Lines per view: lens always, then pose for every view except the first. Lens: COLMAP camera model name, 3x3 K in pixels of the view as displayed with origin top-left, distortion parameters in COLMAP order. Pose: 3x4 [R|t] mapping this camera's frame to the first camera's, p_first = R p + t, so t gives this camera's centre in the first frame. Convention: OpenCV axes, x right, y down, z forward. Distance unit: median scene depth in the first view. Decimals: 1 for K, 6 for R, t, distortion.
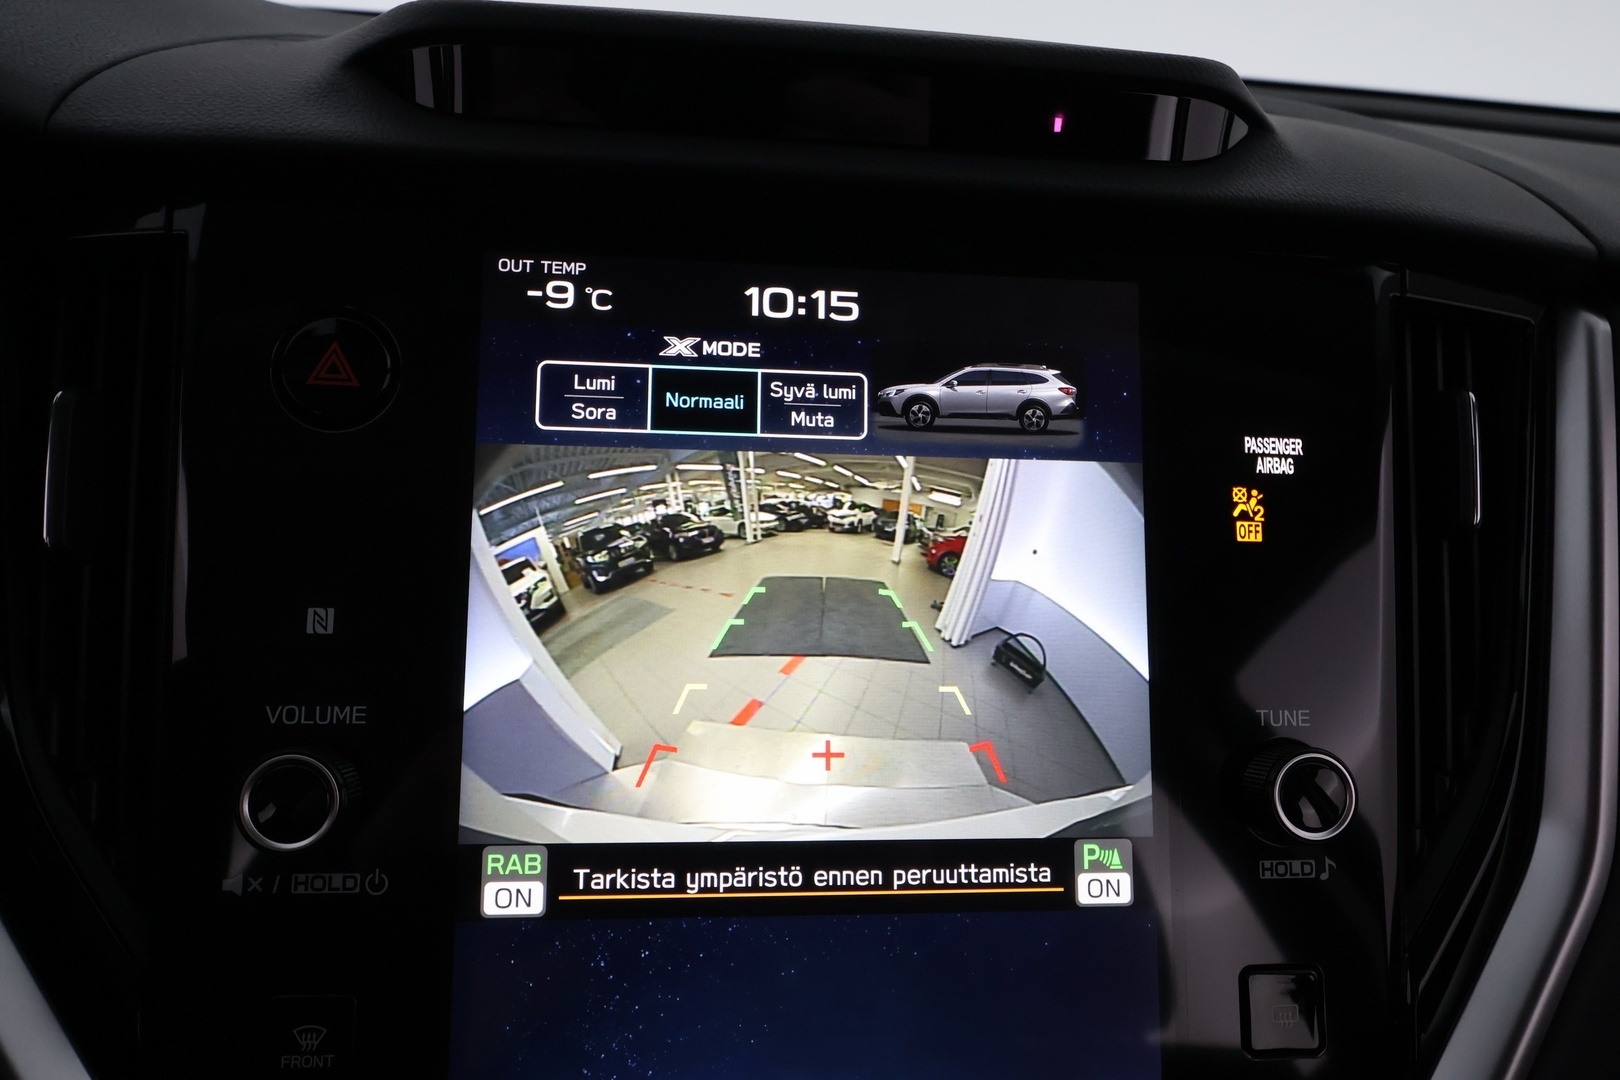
lens RADIAL K [[1199.1, 0, 810.1], [0, 1199.1, 549.3], [0, 0, 1]] dist [0.014586, 0.009922]
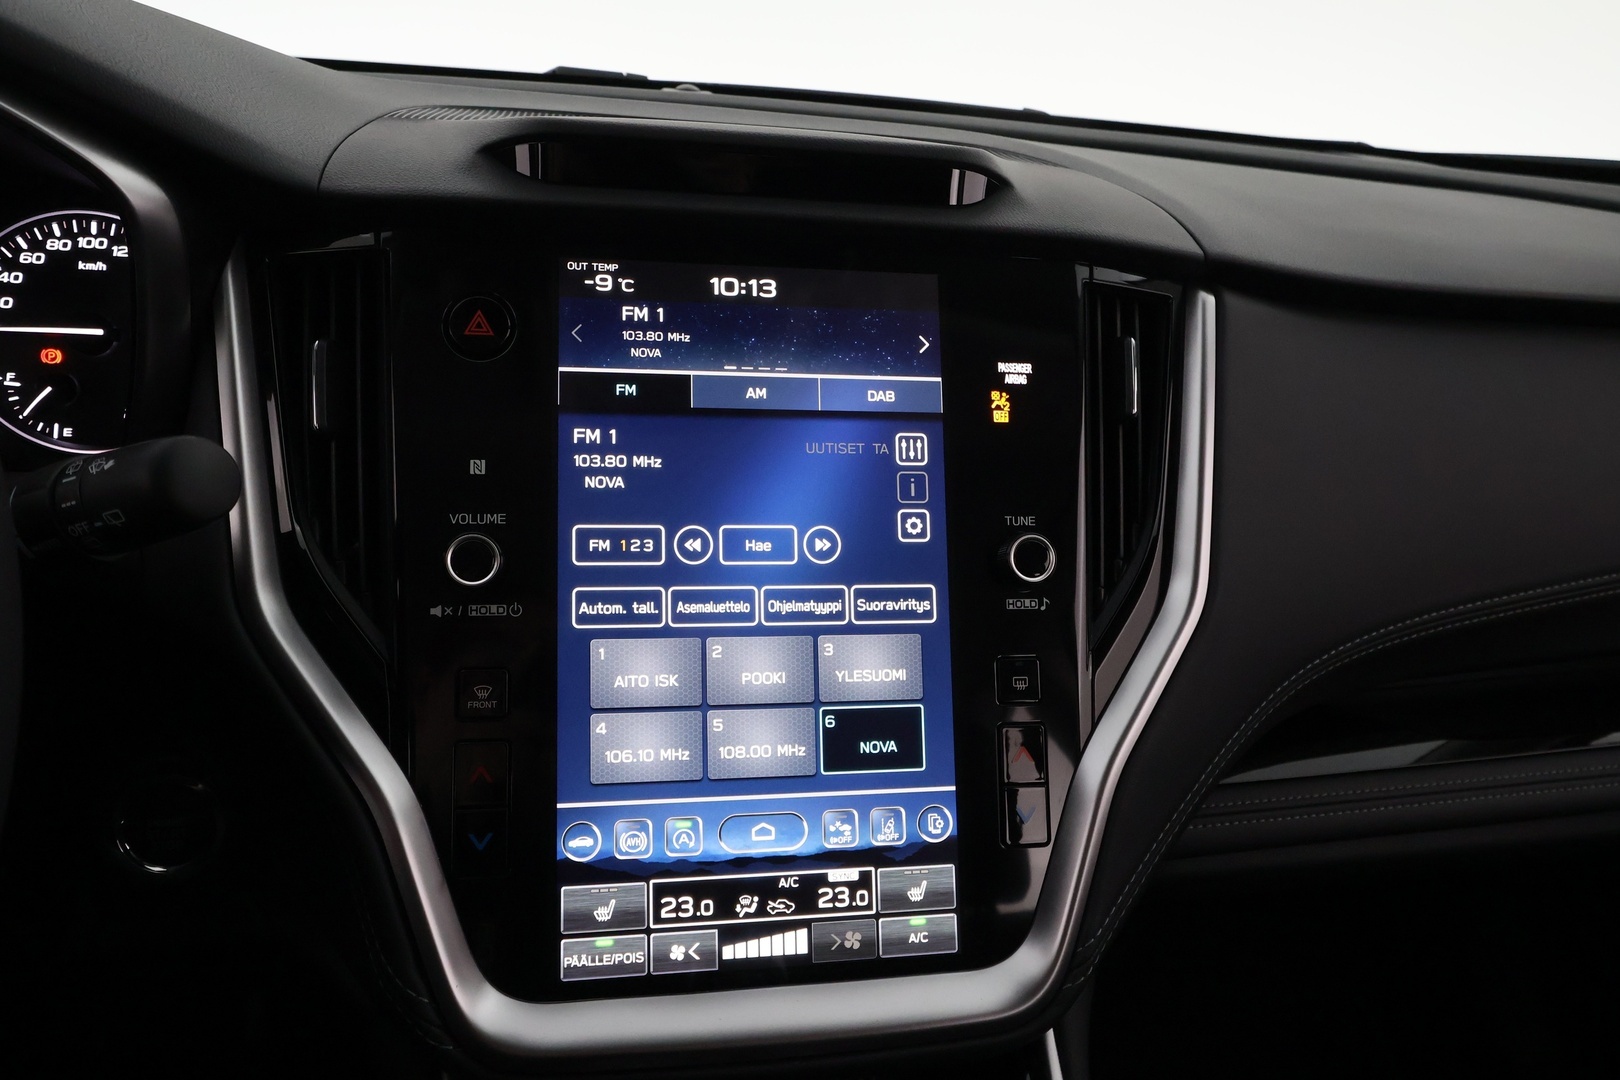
lens RADIAL K [[1199.1, 0, 813.1], [0, 1199.1, 536.5], [0, 0, 1]] dist [0.014586, 0.009922]
pose [[0.997558, -0.017903, 0.067504, -0.030677], [0.017472, 0.999823, 0.006960, 0.145541], [-0.067616, -0.005764, 0.997695, -0.742402]]
